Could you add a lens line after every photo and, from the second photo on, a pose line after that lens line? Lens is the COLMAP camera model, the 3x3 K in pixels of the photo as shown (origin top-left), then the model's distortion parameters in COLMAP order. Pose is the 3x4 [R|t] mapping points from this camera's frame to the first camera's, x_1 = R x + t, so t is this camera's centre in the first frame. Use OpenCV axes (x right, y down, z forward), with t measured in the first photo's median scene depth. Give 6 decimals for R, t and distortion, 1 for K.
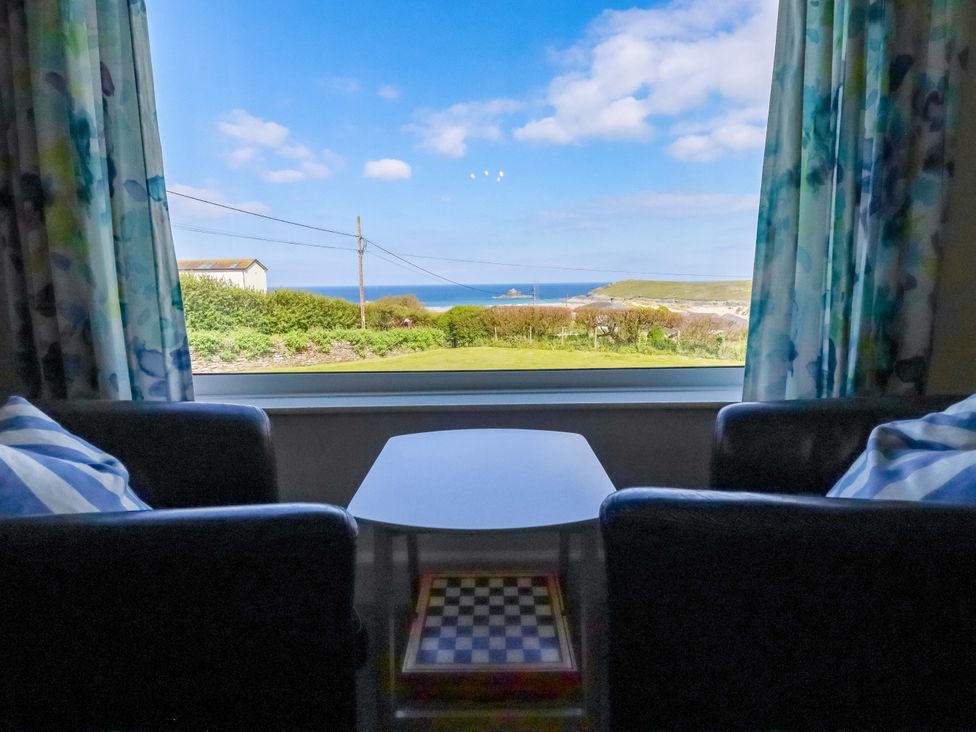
lens RADIAL K [[510.6, 0, 486.0], [0, 510.6, 360.8], [0, 0, 1]] dist [-0.000141, -0.015537]
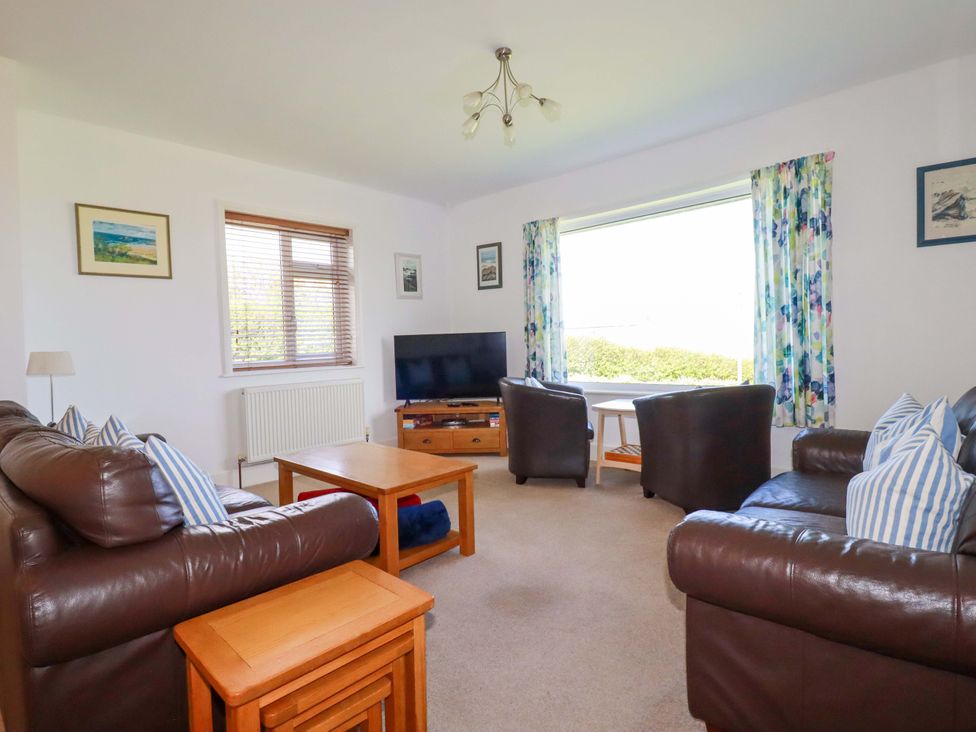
lens RADIAL K [[510.6, 0, 486.0], [0, 510.6, 360.8], [0, 0, 1]] dist [-0.000141, -0.015537]
pose [[0.744512, 0.012756, -0.667487, 0.077071], [-0.080628, 0.994217, -0.070933, 0.011608], [0.662722, 0.106629, 0.741235, -0.113087]]
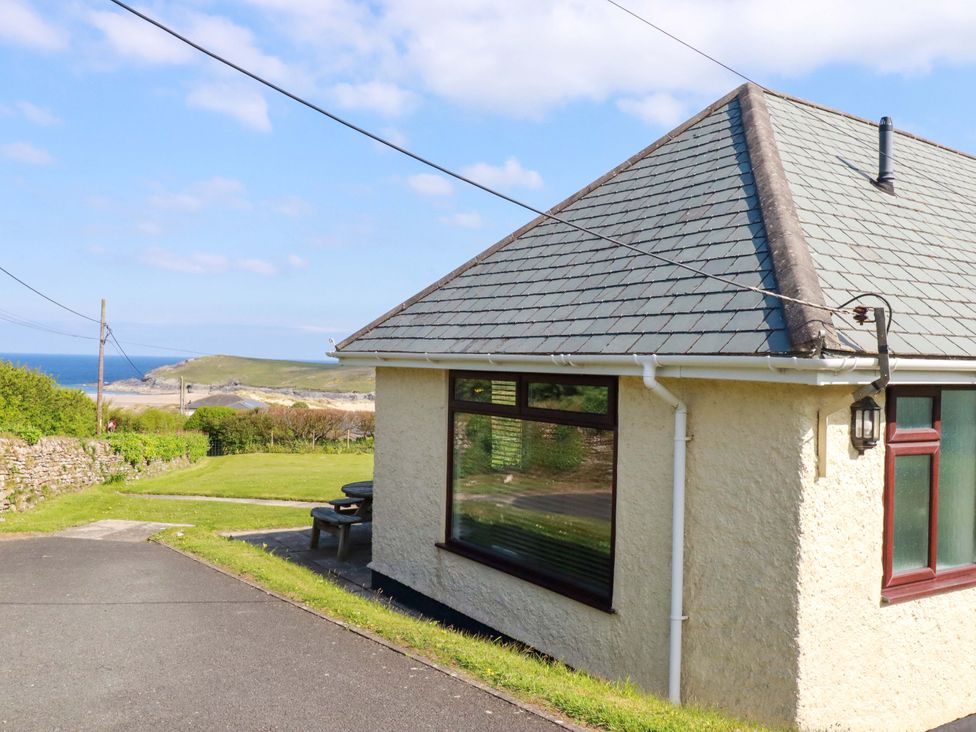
lens RADIAL K [[868.4, 0, 488.2], [0, 868.4, 361.3], [0, 0, 1]] dist [0.011767, -0.004475]
pose [[0.833127, 0.035230, 0.551958, -0.624895], [0.047249, 0.989787, -0.134495, 0.045319], [-0.551059, 0.138131, 0.822954, -0.617426]]
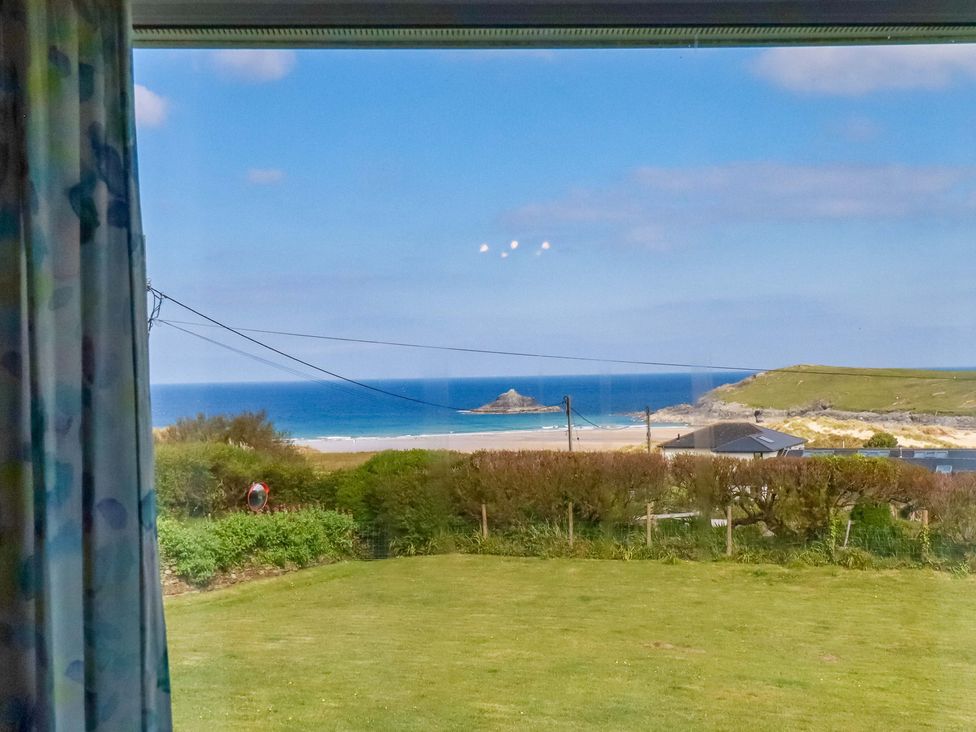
lens RADIAL K [[1299.5, 0, 549.2], [0, 1299.5, 369.1], [0, 0, 1]] dist [0.007471, -0.012621]
pose [[0.996616, -0.006743, 0.081917, -0.015864], [0.019362, 0.987843, -0.154245, -0.014888], [-0.079881, 0.155309, 0.984631, -0.043355]]
